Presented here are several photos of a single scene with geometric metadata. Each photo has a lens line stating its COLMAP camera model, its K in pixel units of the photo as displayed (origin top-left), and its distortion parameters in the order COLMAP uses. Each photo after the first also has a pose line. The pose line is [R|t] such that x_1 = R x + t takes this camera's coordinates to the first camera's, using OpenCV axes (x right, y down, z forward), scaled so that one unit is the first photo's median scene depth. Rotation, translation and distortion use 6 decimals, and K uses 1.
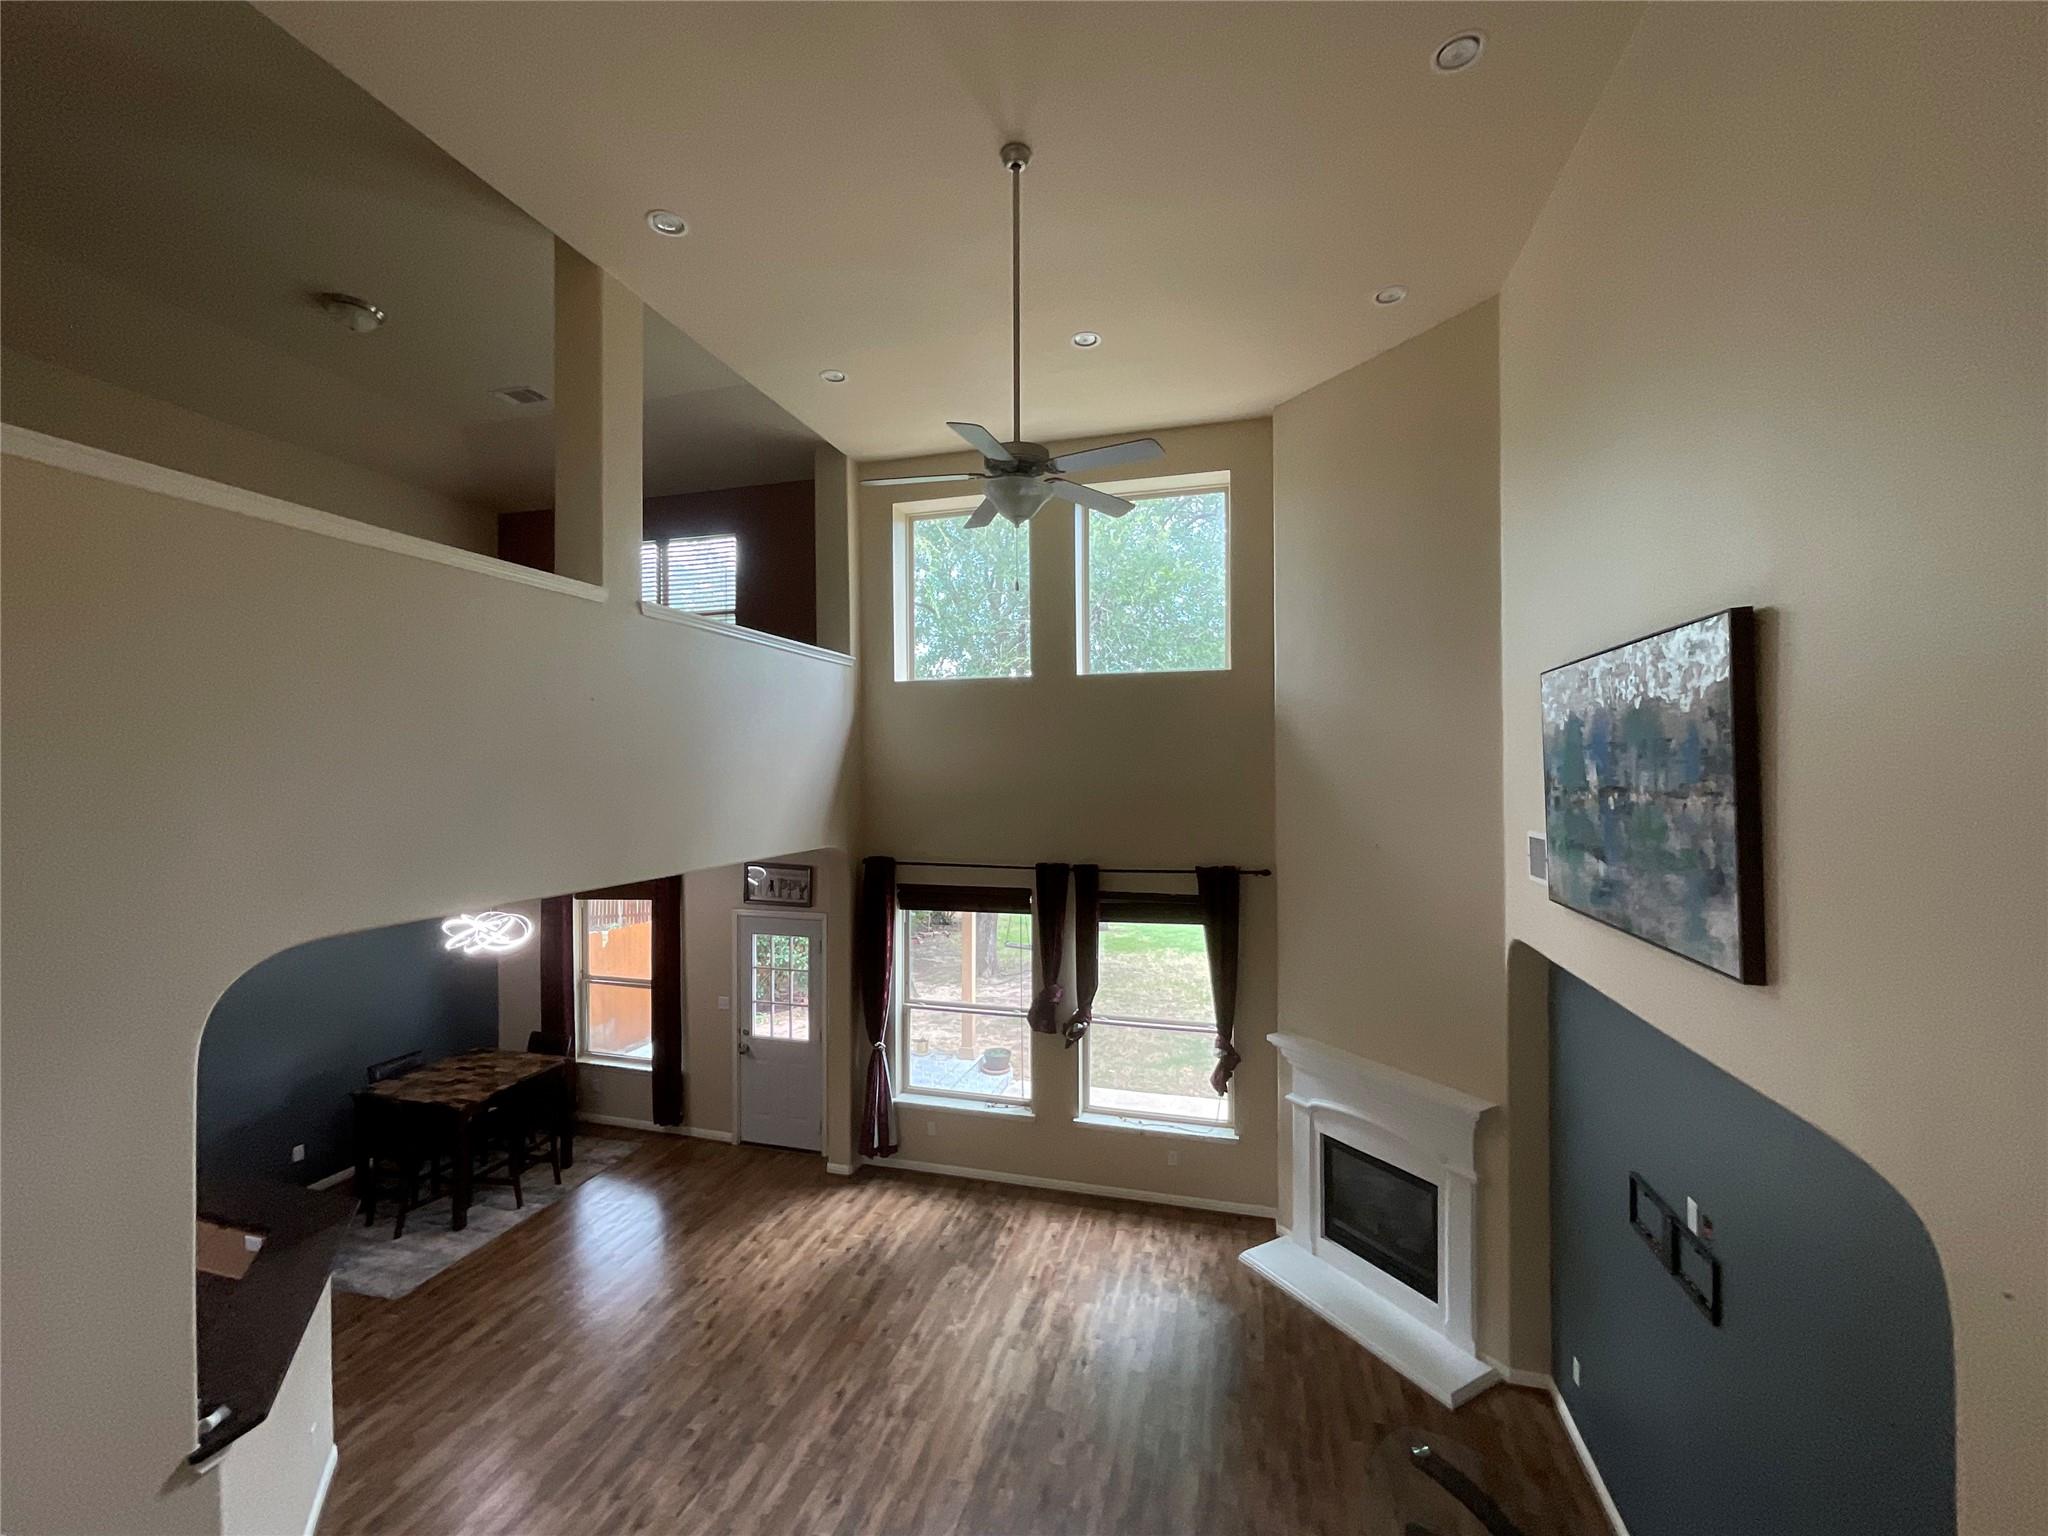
lens RADIAL K [[831.1, 0, 1024.9], [0, 831.1, 771.8], [0, 0, 1]] dist [-0.004534, 0.002626]
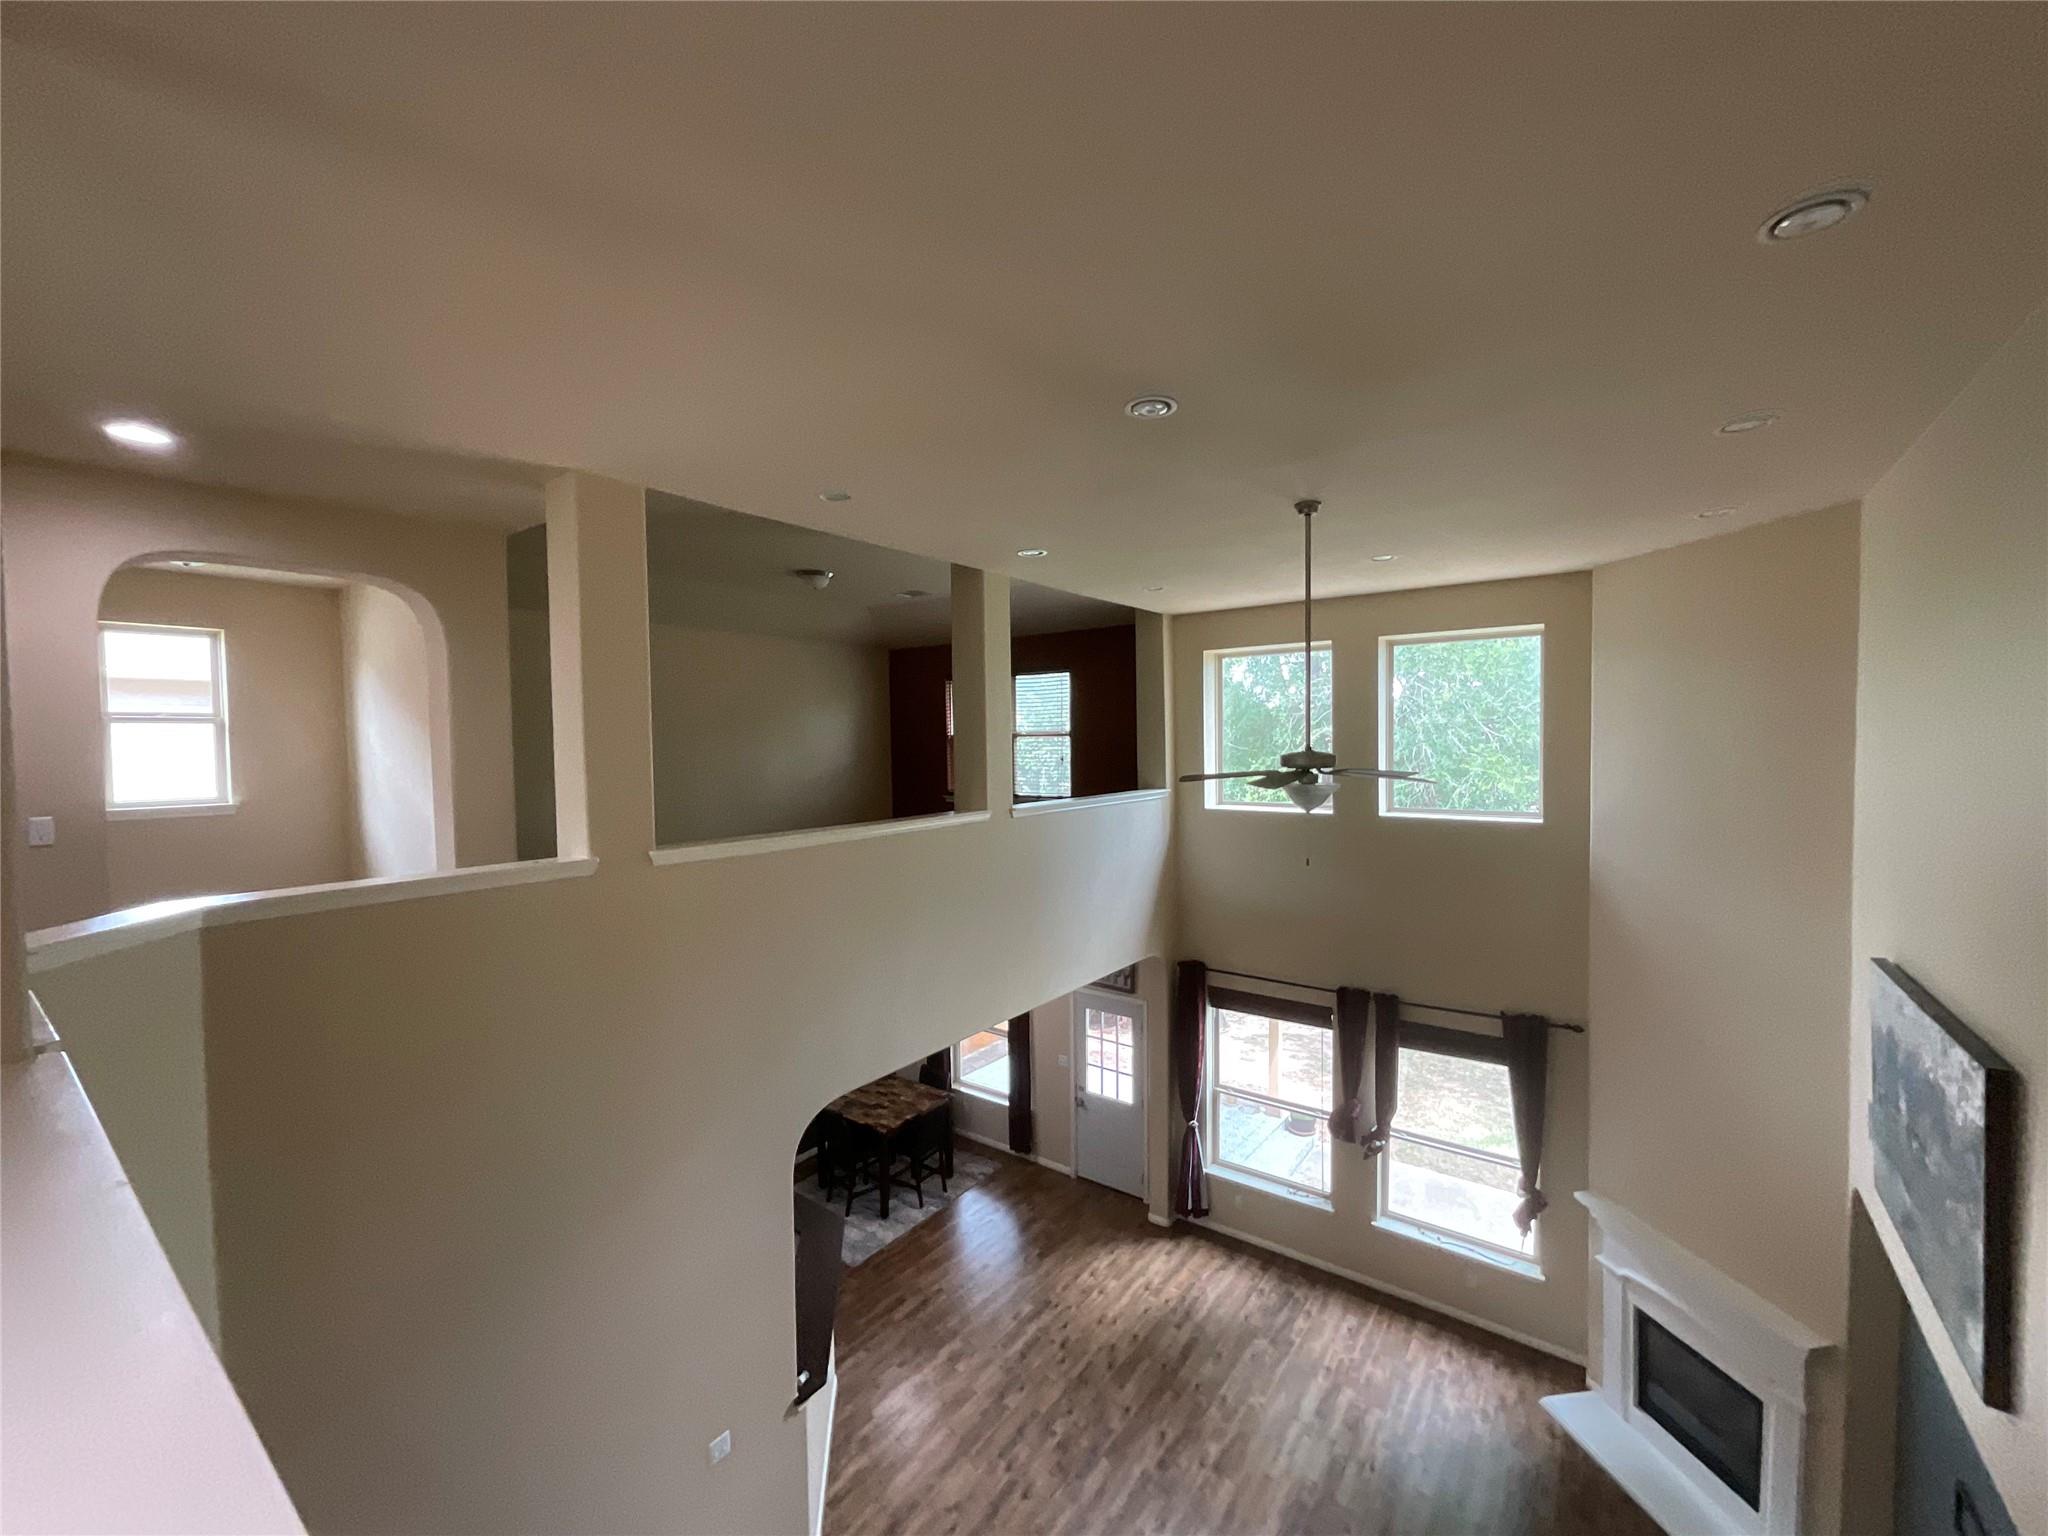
lens RADIAL K [[831.1, 0, 1021.9], [0, 831.1, 765.8], [0, 0, 1]] dist [-0.004534, 0.002626]
pose [[0.932437, 0.003923, -0.361311, 0.022308], [0.008930, 0.999385, 0.033897, -0.231417], [0.361222, -0.034833, 0.931829, -0.165017]]
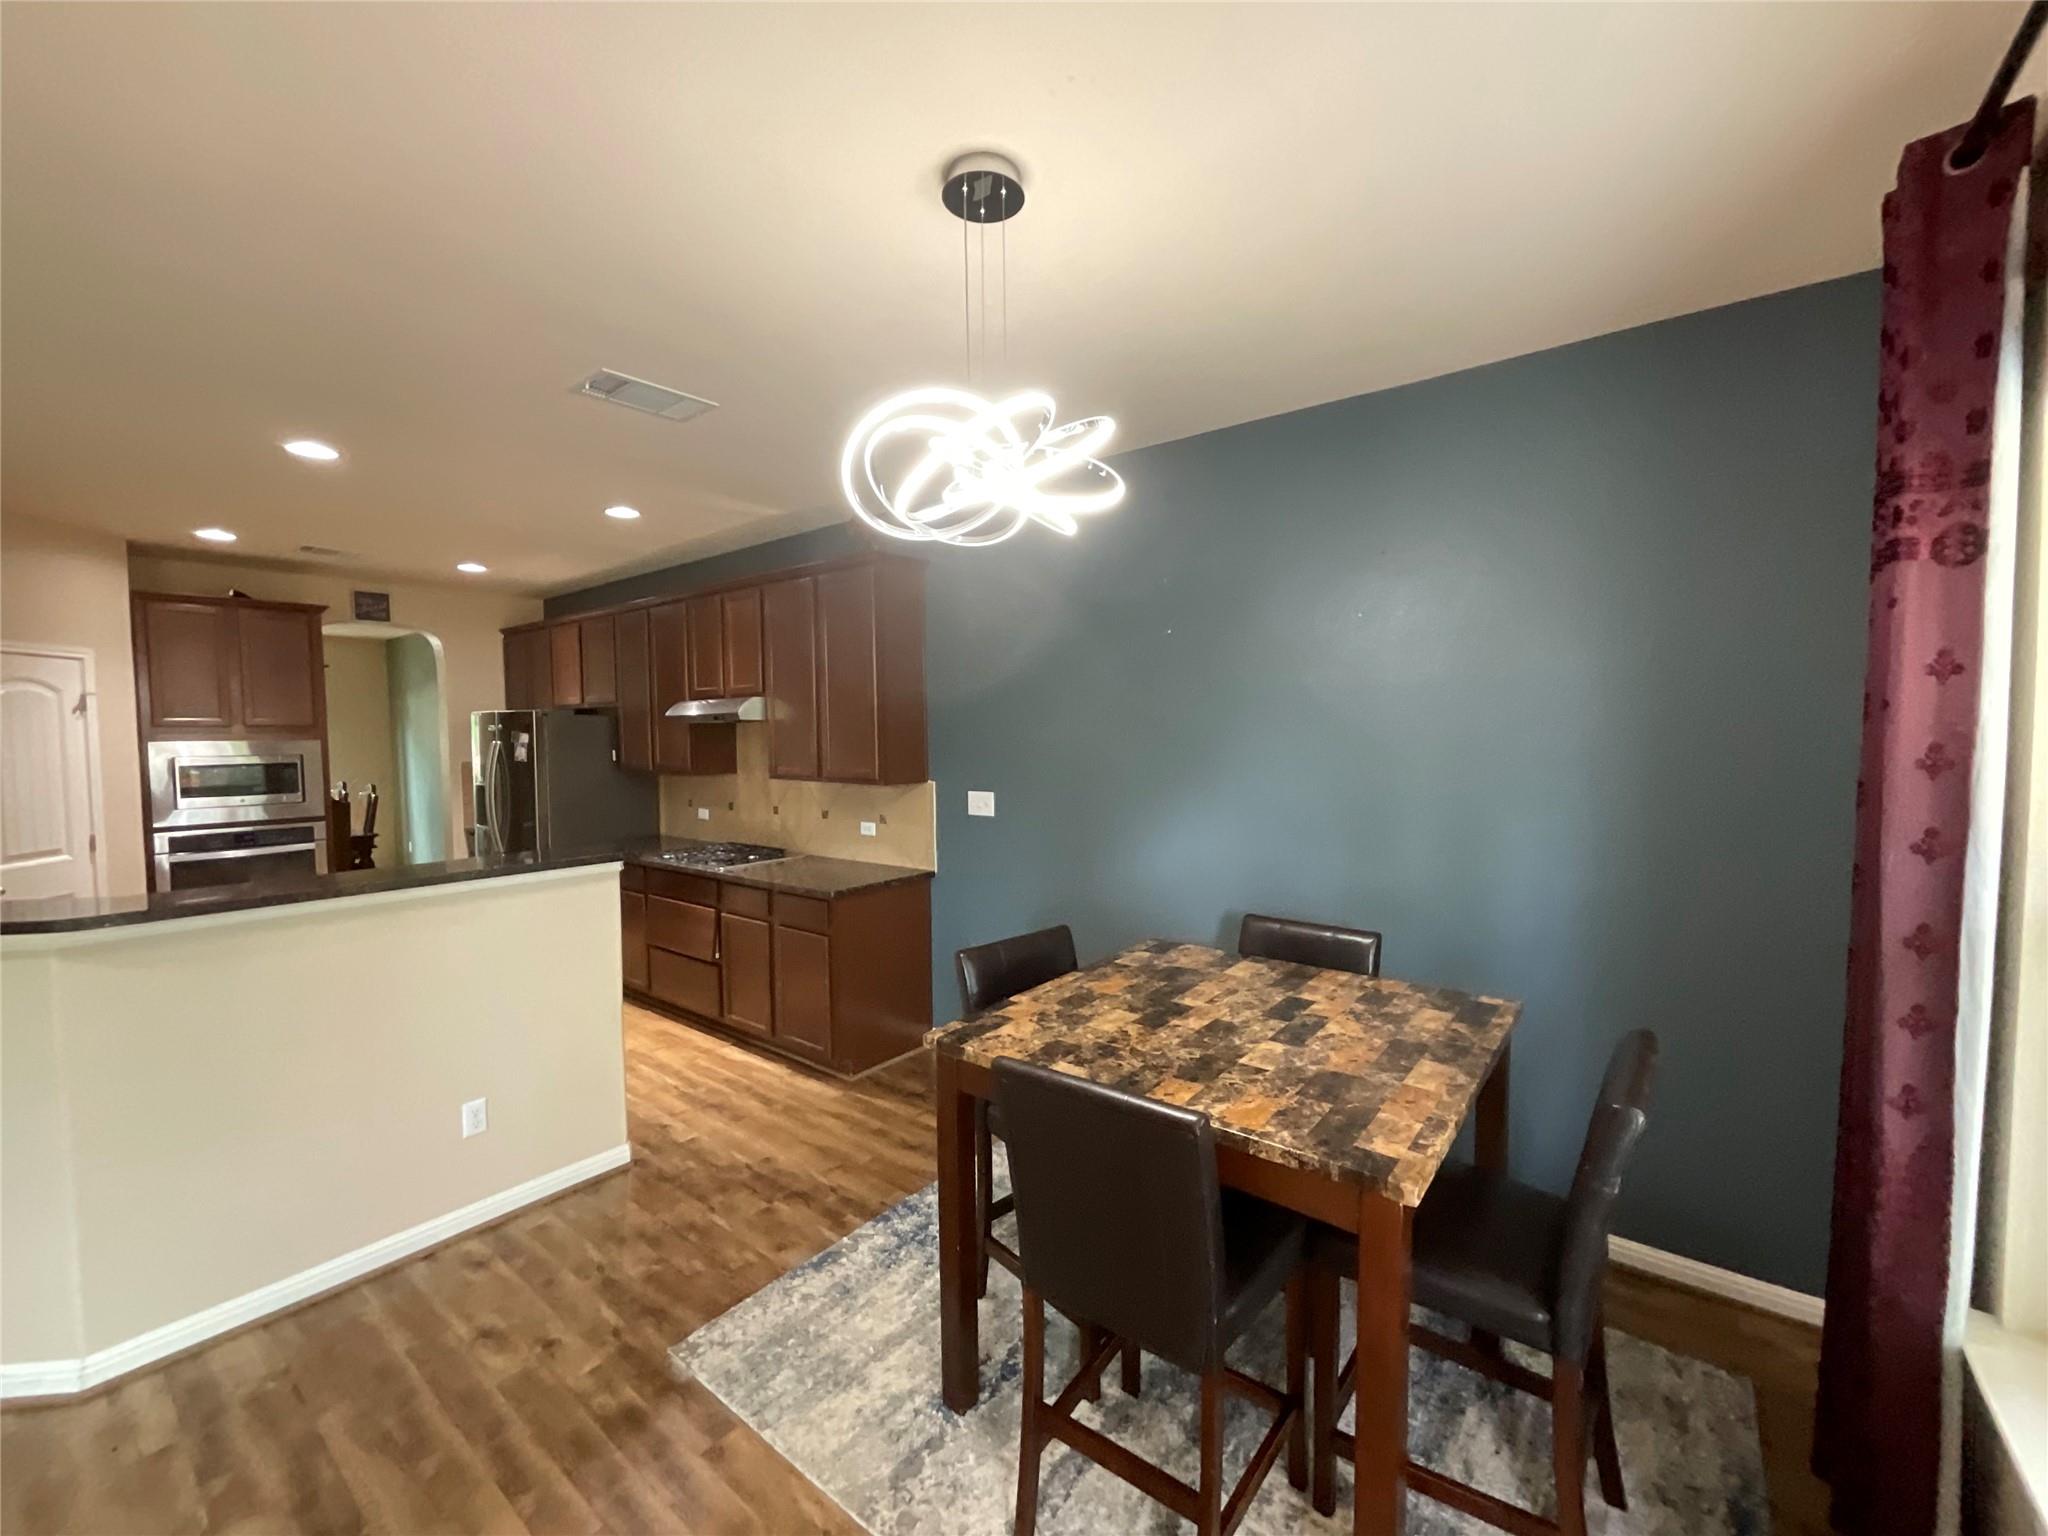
lens RADIAL K [[831.1, 0, 1024.4], [0, 831.1, 769.0], [0, 0, 1]] dist [-0.004534, 0.002626]
pose [[-0.389933, 0.050615, -0.919451, -0.391498], [0.006232, 0.998610, 0.052329, 0.274201], [0.920822, 0.014675, -0.389707, 1.105676]]
